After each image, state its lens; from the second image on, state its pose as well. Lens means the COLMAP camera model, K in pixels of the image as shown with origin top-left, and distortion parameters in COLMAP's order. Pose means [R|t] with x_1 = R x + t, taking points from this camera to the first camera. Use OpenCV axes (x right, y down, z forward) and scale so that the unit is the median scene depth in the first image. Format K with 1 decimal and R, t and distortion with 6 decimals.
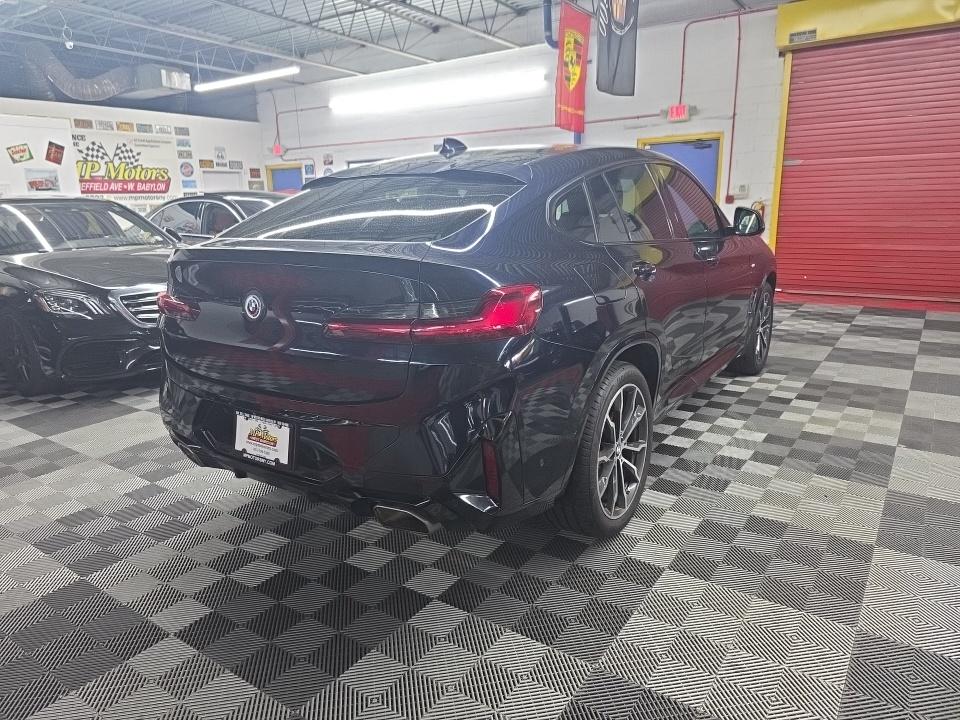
lens RADIAL K [[647.5, 0, 480.0], [0, 647.5, 360.0], [0, 0, 1]] dist [0.015309, -0.005589]
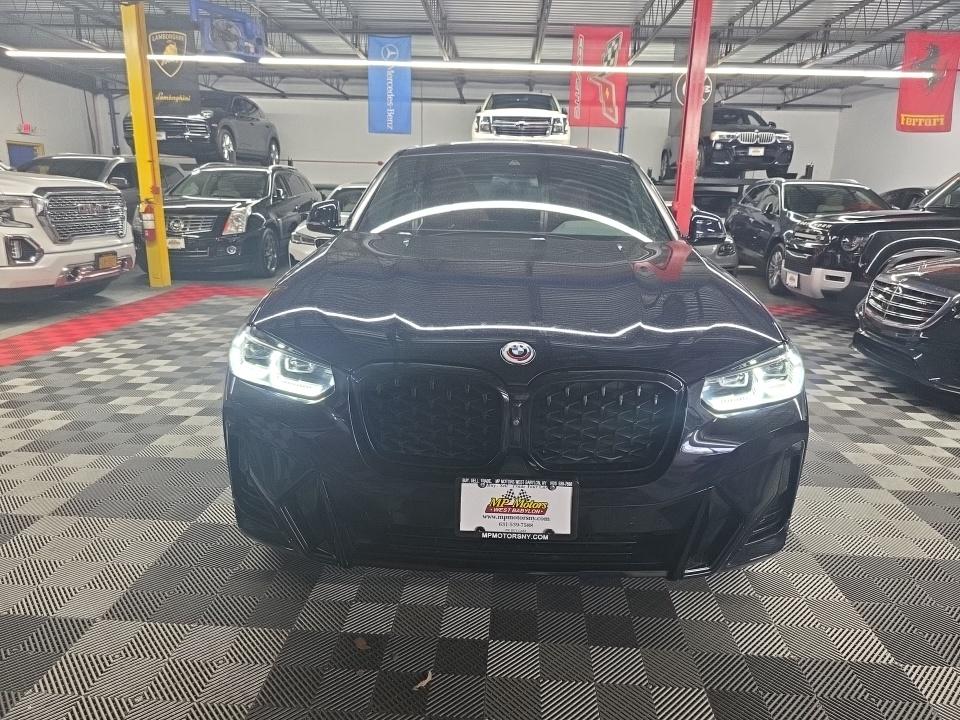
lens RADIAL K [[648.1, 0, 484.9], [0, 648.1, 361.0], [0, 0, 1]] dist [0.020039, -0.003921]
pose [[0.856212, -0.075951, 0.511012, -0.590316], [0.070035, 0.997067, 0.030848, -0.054538], [-0.511856, 0.009376, 0.859020, 0.322202]]
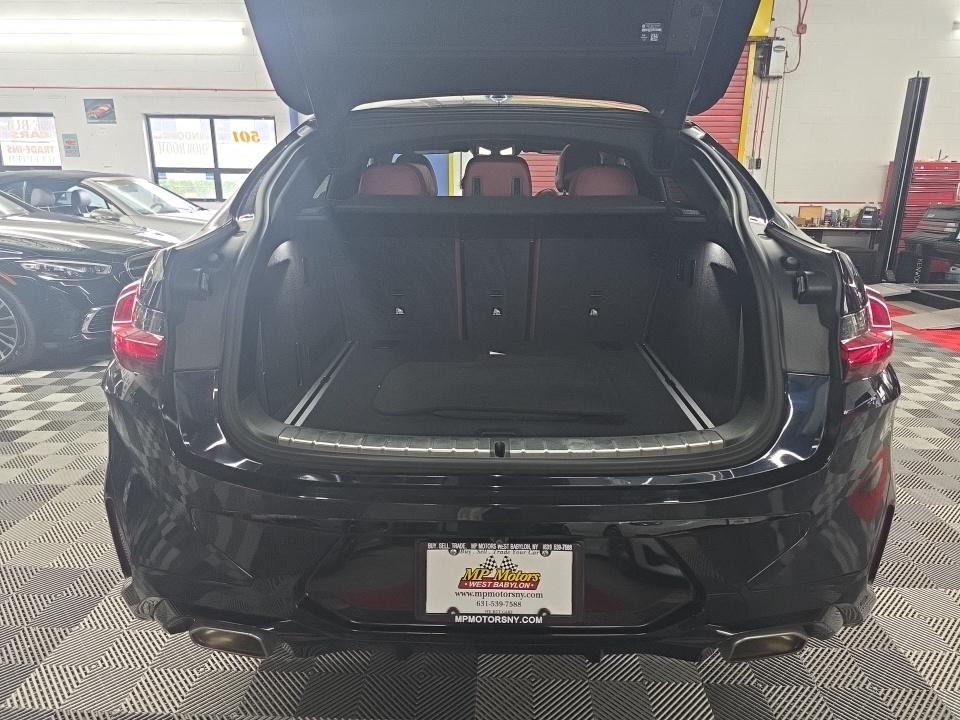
lens RADIAL K [[648.1, 0, 484.9], [0, 648.1, 361.0], [0, 0, 1]] dist [0.020039, -0.003921]
pose [[0.839585, -0.116160, 0.530664, -0.506110], [0.104309, 0.993165, 0.052368, -0.079003], [-0.533120, 0.011385, 0.845963, 0.434911]]
